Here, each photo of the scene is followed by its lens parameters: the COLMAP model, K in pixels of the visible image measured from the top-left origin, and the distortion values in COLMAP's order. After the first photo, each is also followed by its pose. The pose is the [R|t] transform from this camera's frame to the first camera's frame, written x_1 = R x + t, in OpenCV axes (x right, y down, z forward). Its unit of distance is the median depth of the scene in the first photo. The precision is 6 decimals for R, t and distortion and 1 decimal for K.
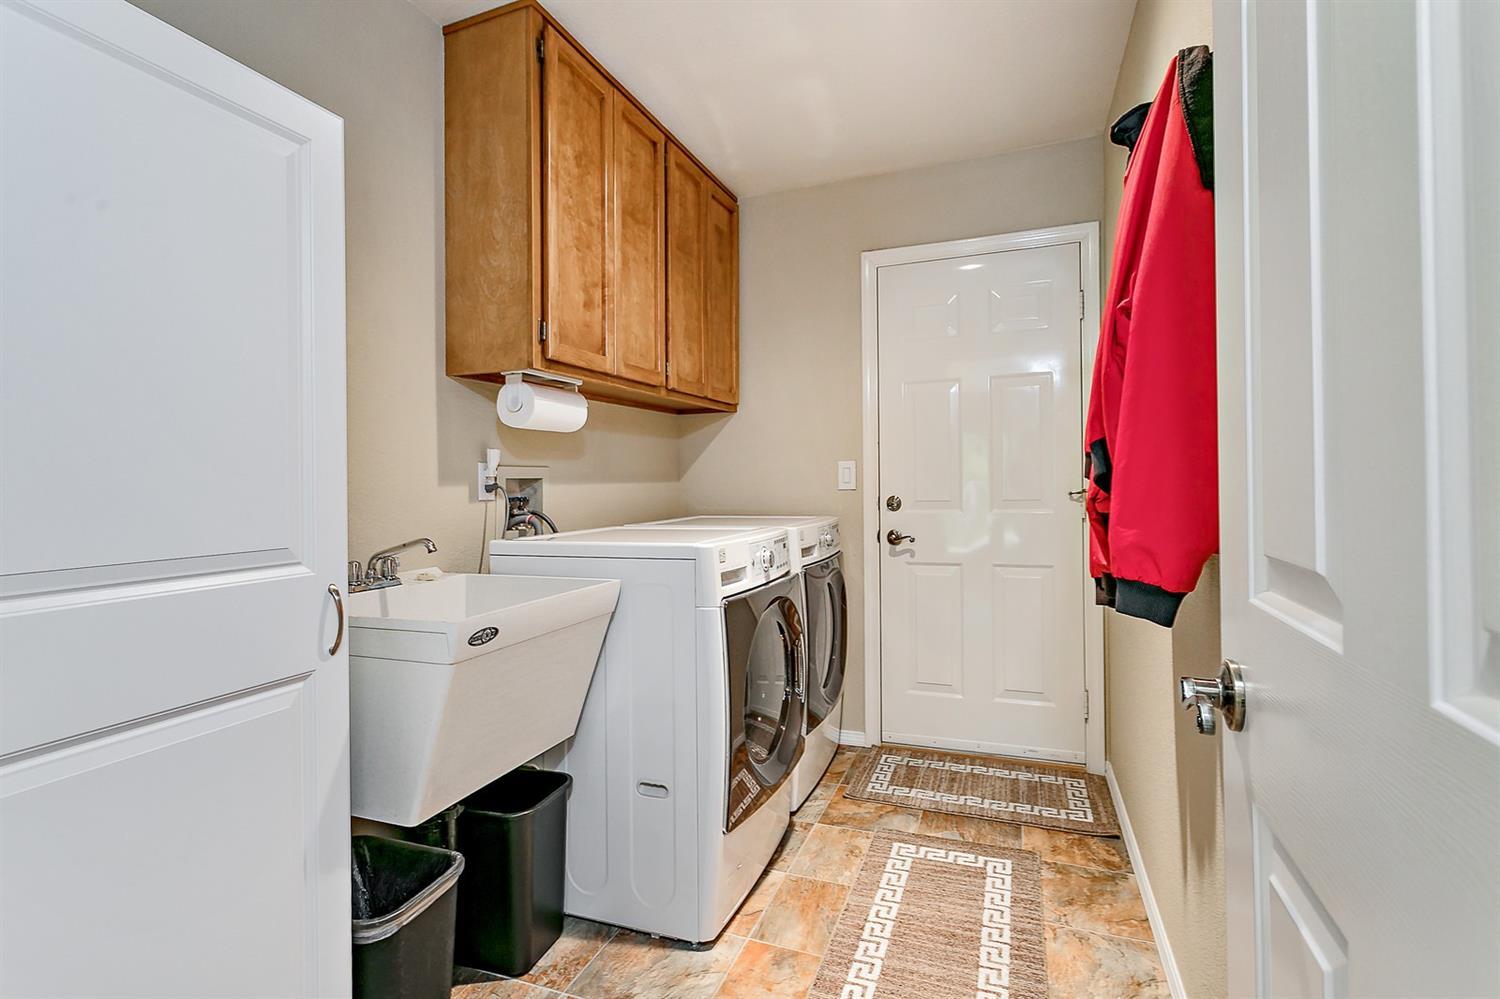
lens RADIAL K [[723.9, 0, 756.6], [0, 723.9, 497.5], [0, 0, 1]] dist [0.000158, 0.001369]
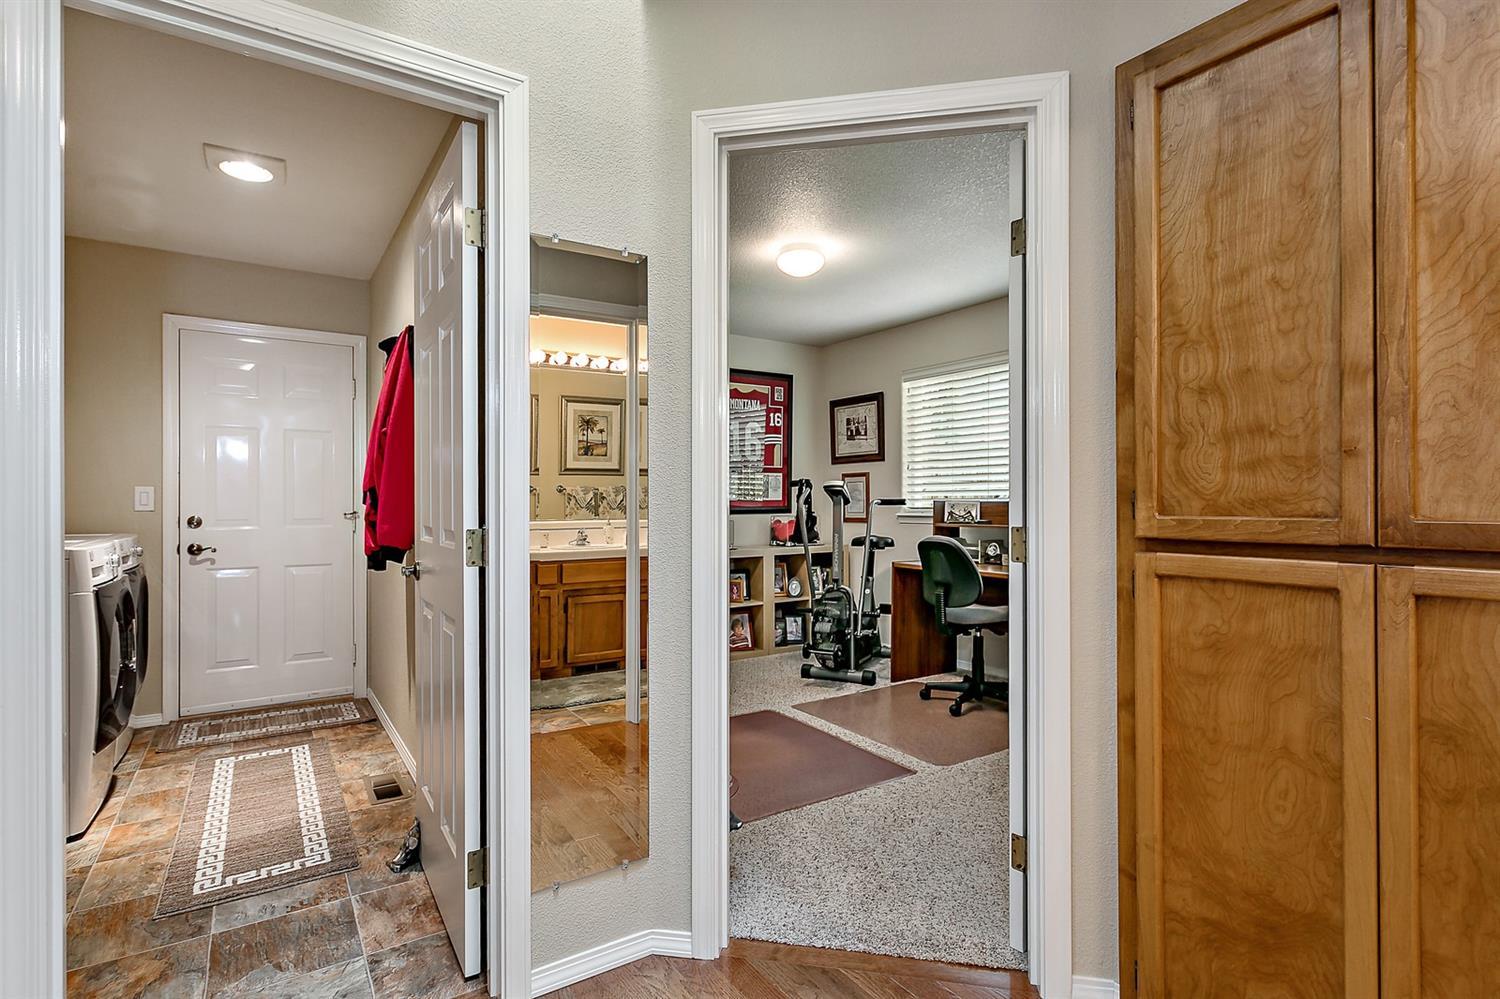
lens RADIAL K [[723.9, 0, 756.6], [0, 723.9, 491.6], [0, 0, 1]] dist [0.000158, 0.001369]
pose [[0.580866, 0.028204, 0.813510, -0.360380], [0.006943, 0.999192, -0.039599, 0.016537], [-0.813970, 0.028650, 0.580201, -0.692000]]
